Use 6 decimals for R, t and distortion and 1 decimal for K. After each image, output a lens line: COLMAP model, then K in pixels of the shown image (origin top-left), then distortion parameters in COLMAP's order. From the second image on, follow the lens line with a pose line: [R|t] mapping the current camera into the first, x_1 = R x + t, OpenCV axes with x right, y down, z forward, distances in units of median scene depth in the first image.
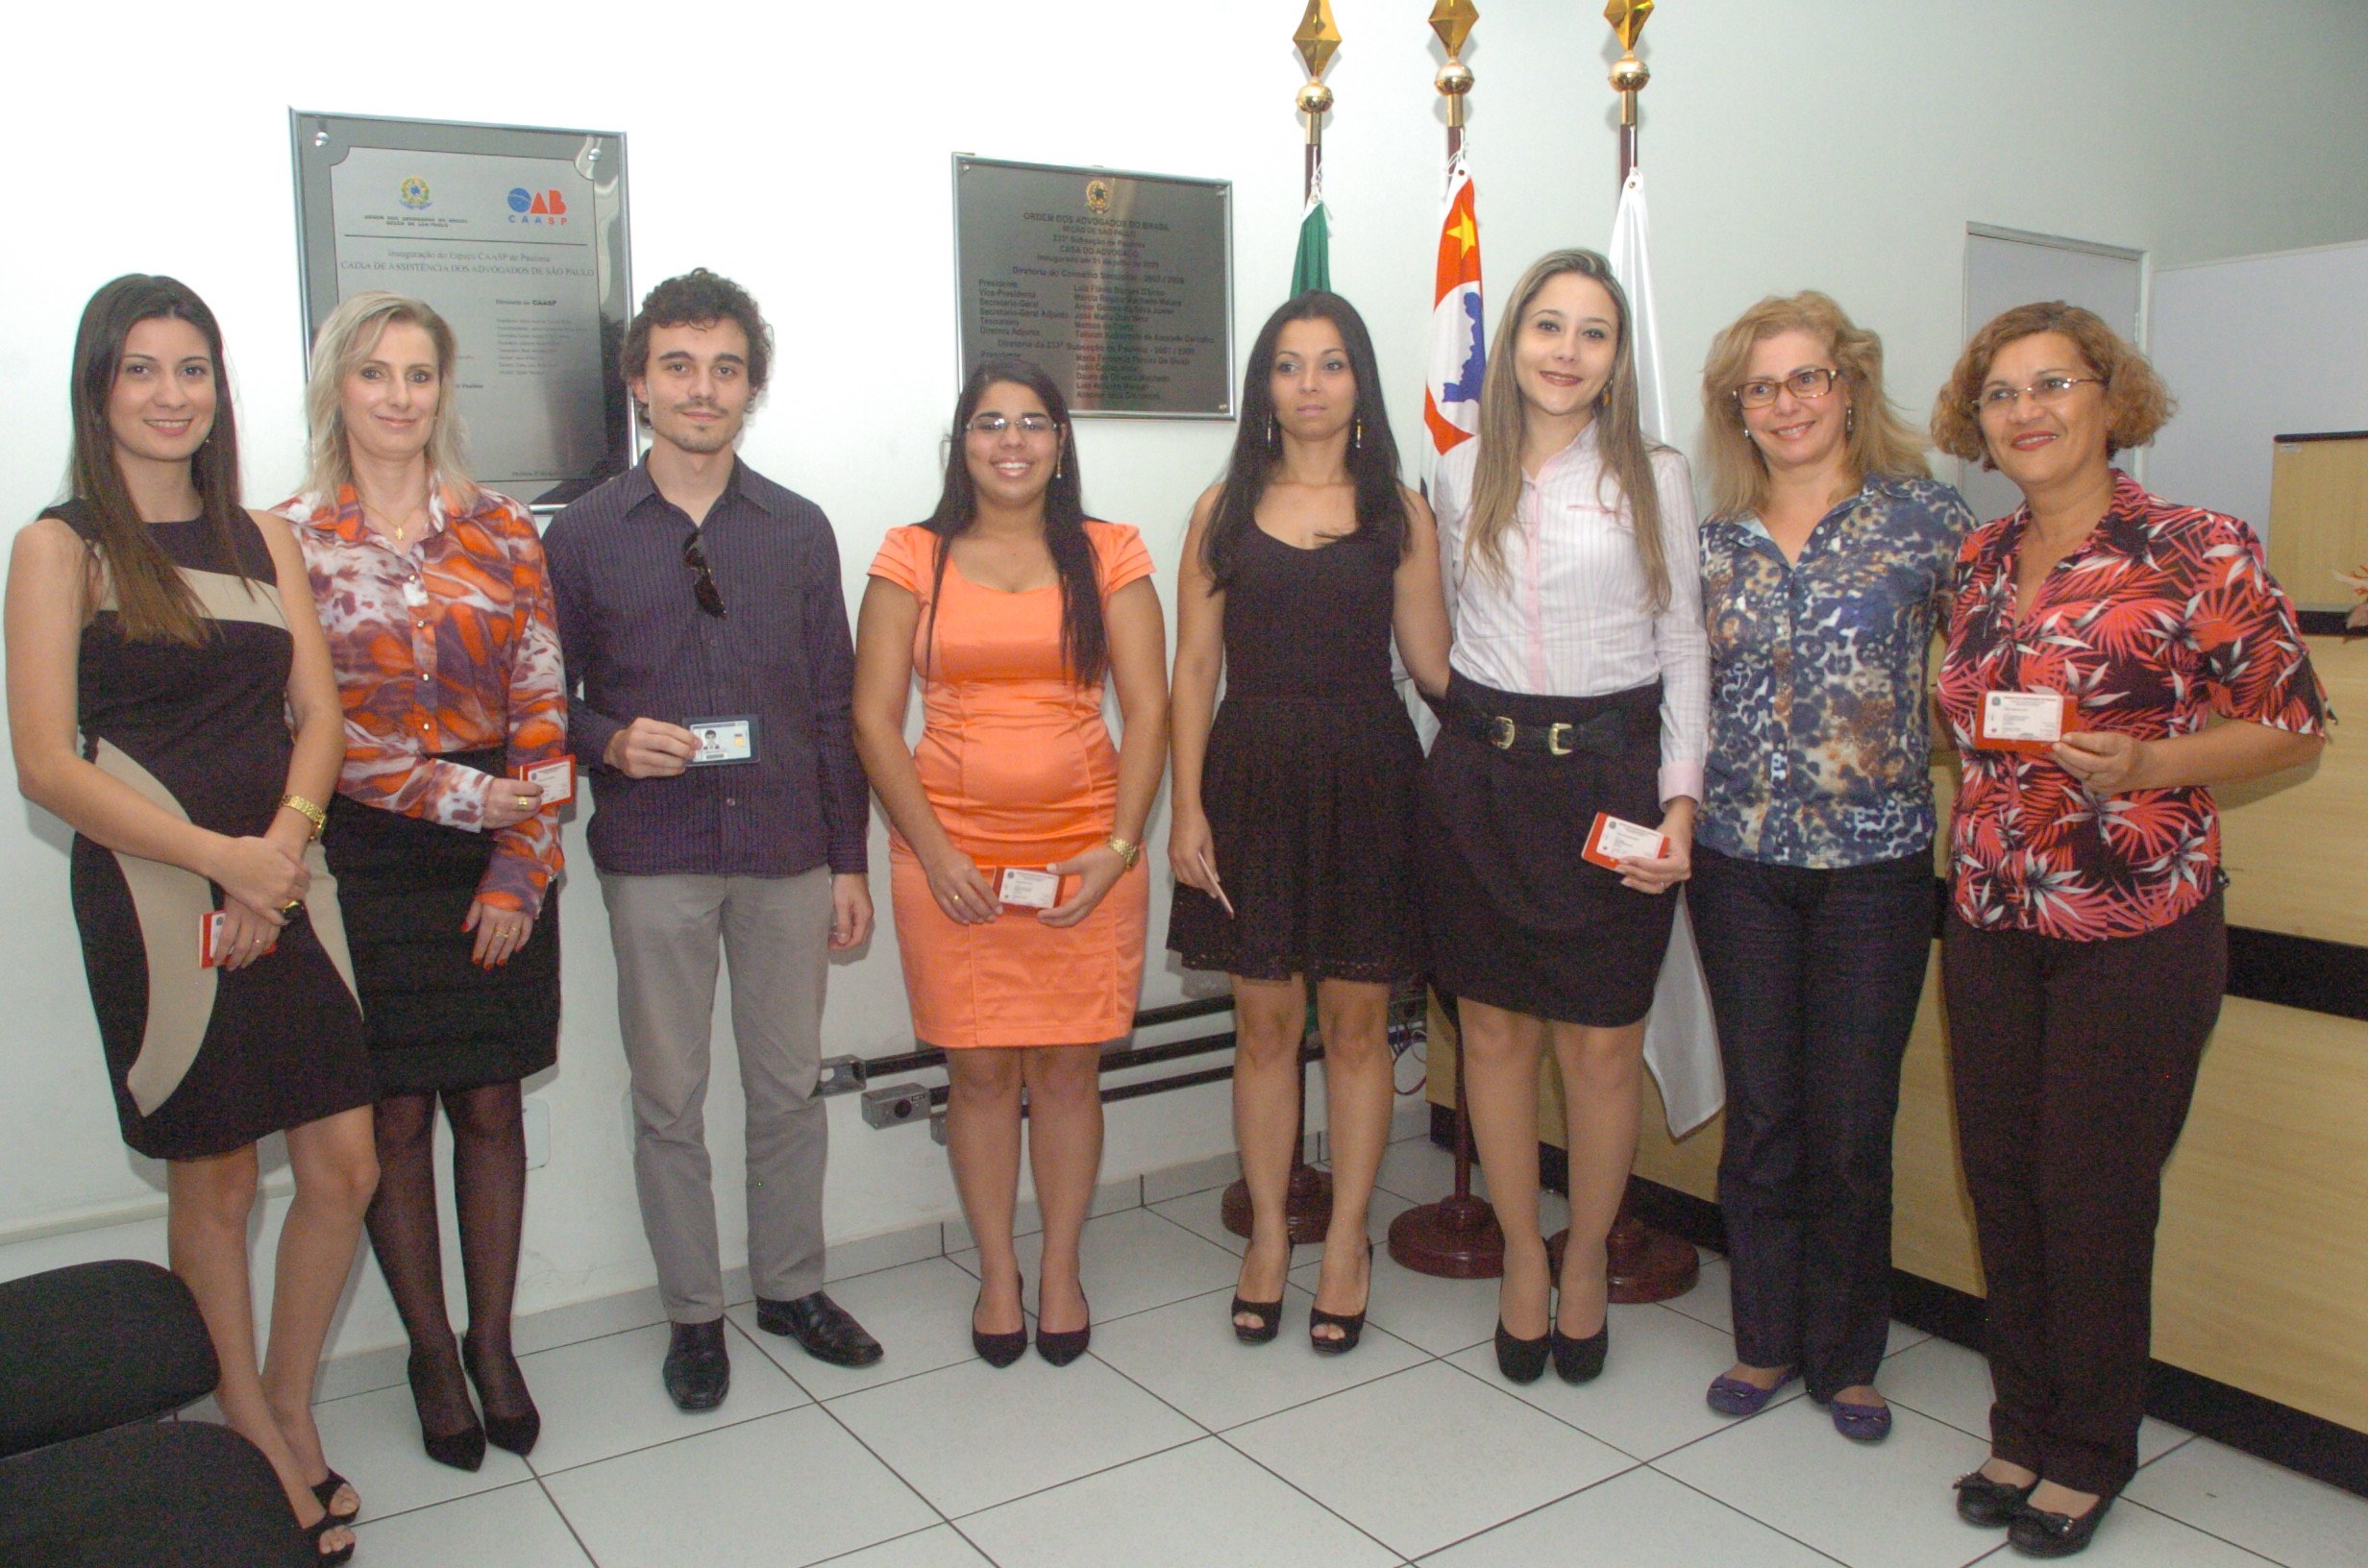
lens RADIAL K [[1855.8, 0, 1168.4], [0, 1855.8, 810.5], [0, 0, 1]] dist [-0.144167, 0.092734]
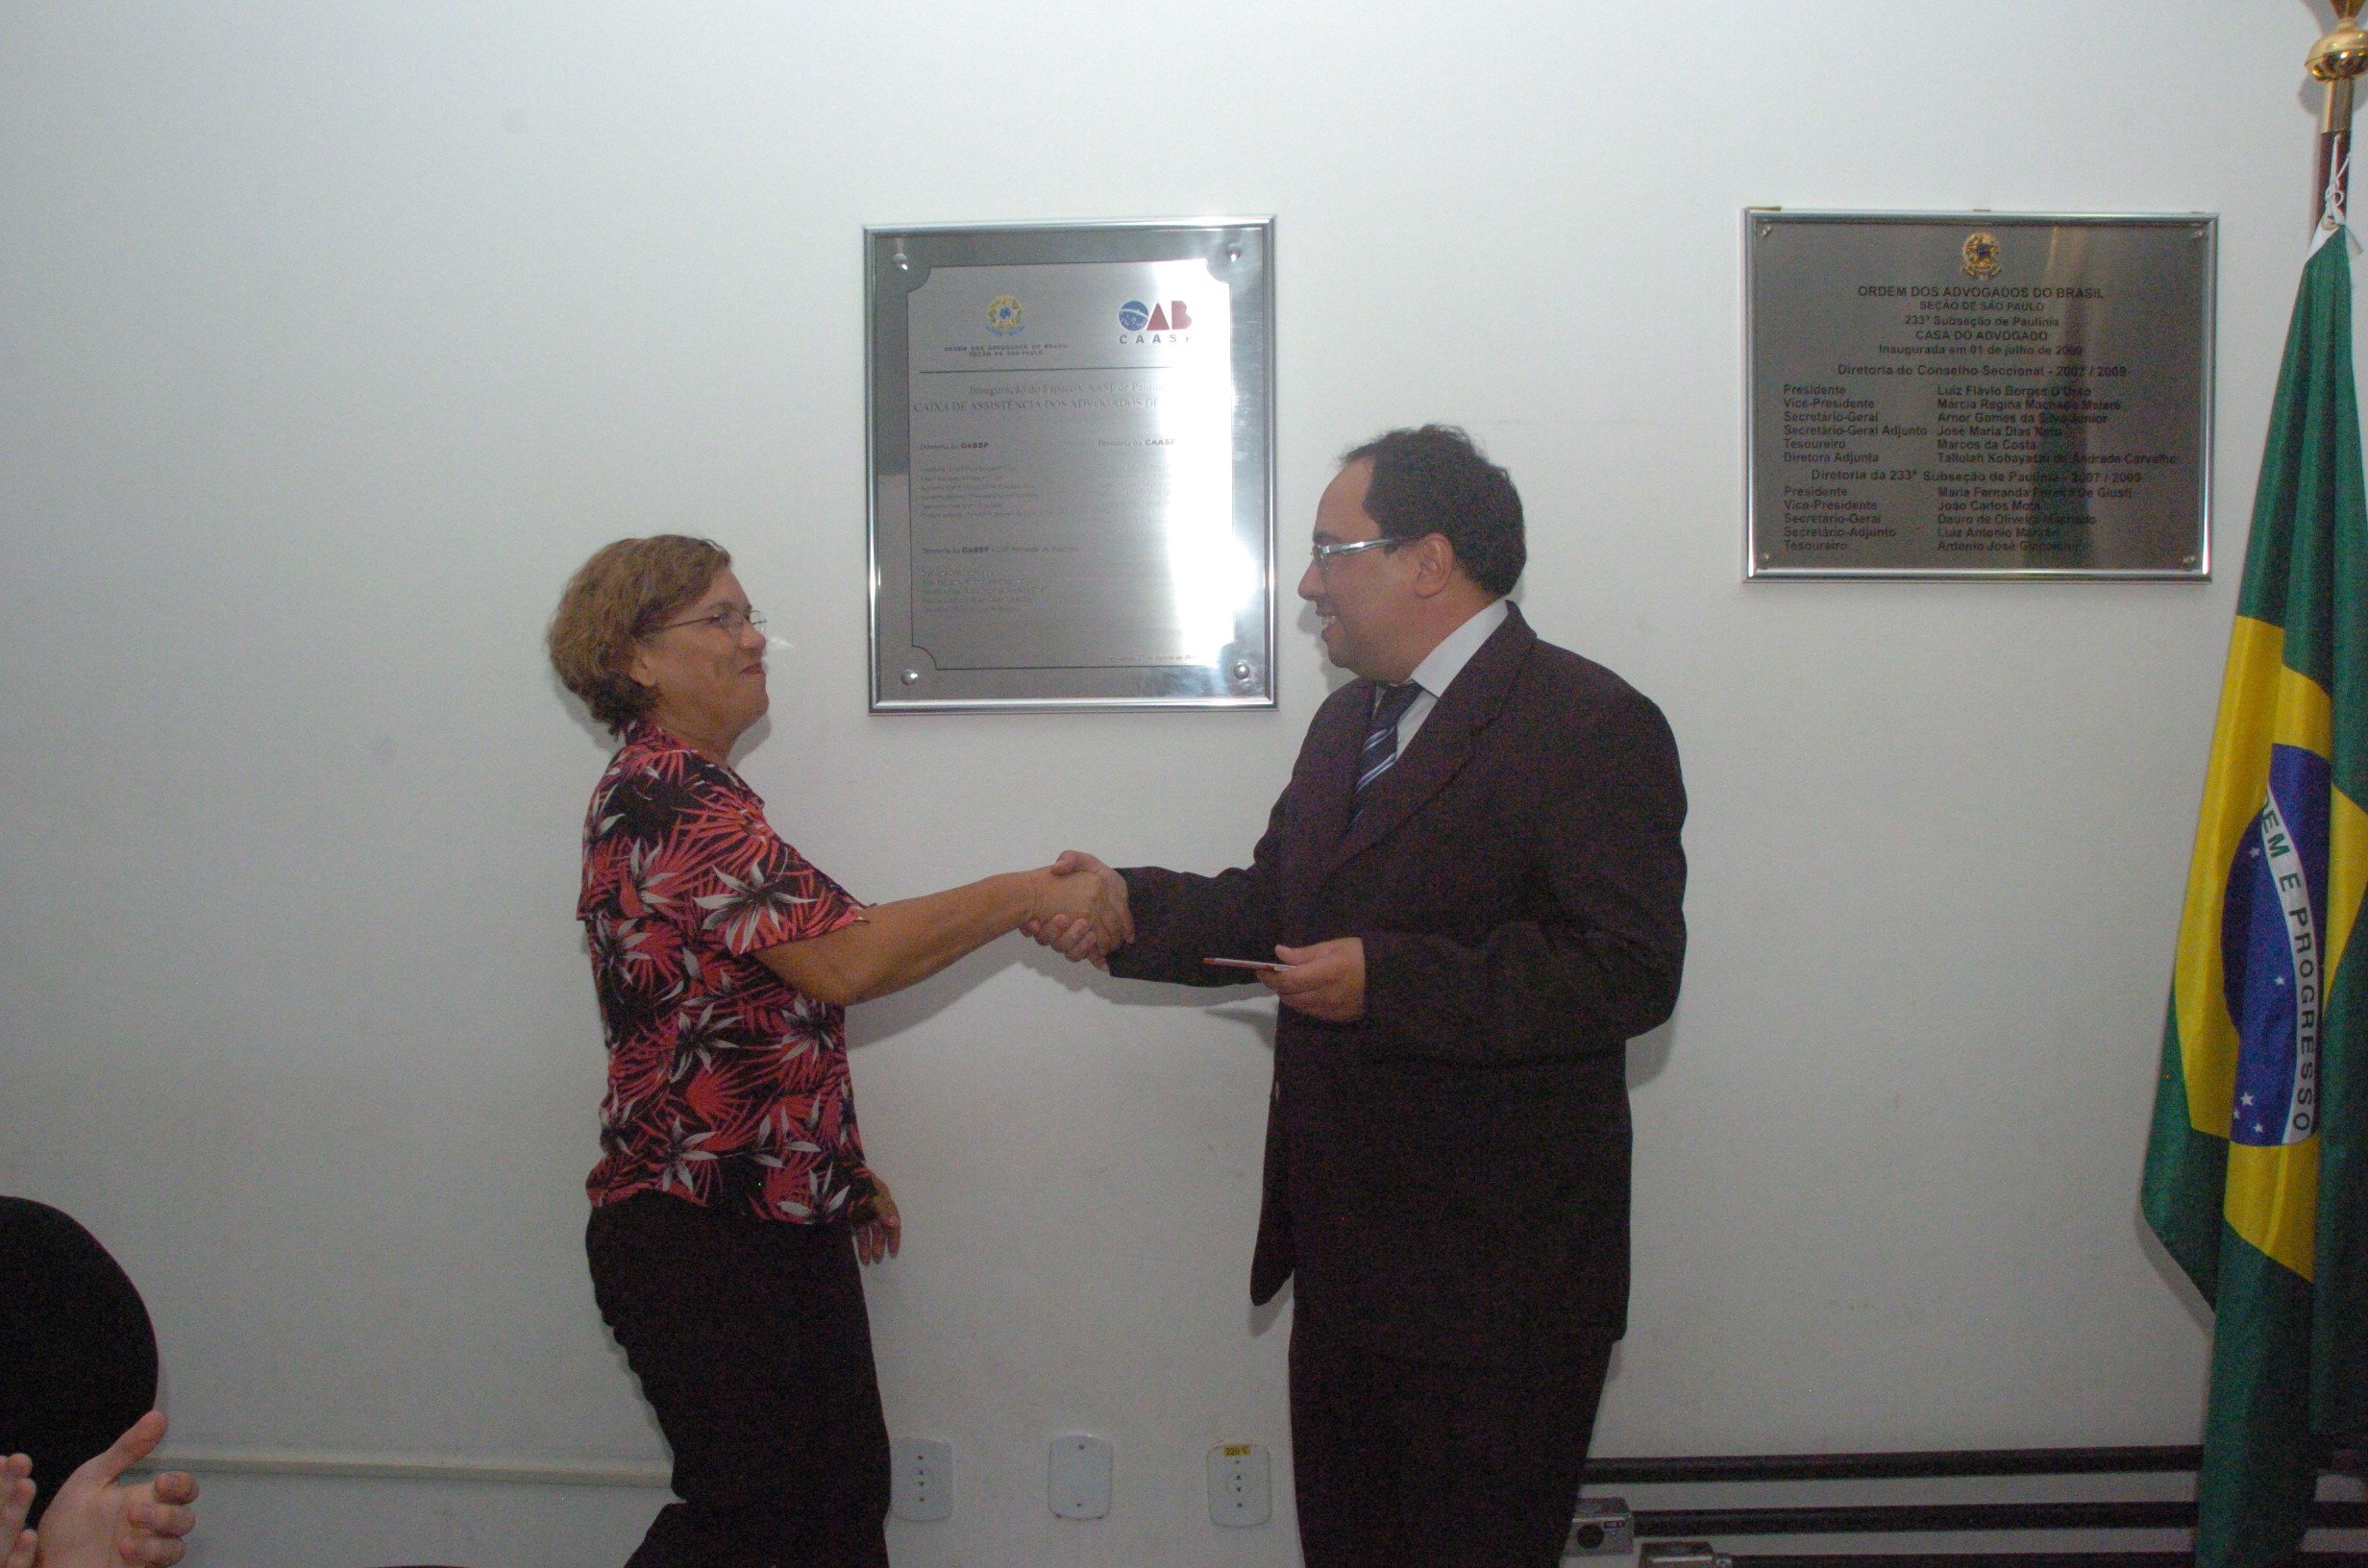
lens RADIAL K [[1855.8, 0, 1162.3], [0, 1855.8, 810.9], [0, 0, 1]] dist [-0.144167, 0.092734]
pose [[0.814720, 0.056408, -0.577104, 0.117631], [-0.097494, 0.994414, -0.040440, -0.079097], [0.571599, 0.089212, 0.815669, 0.322628]]
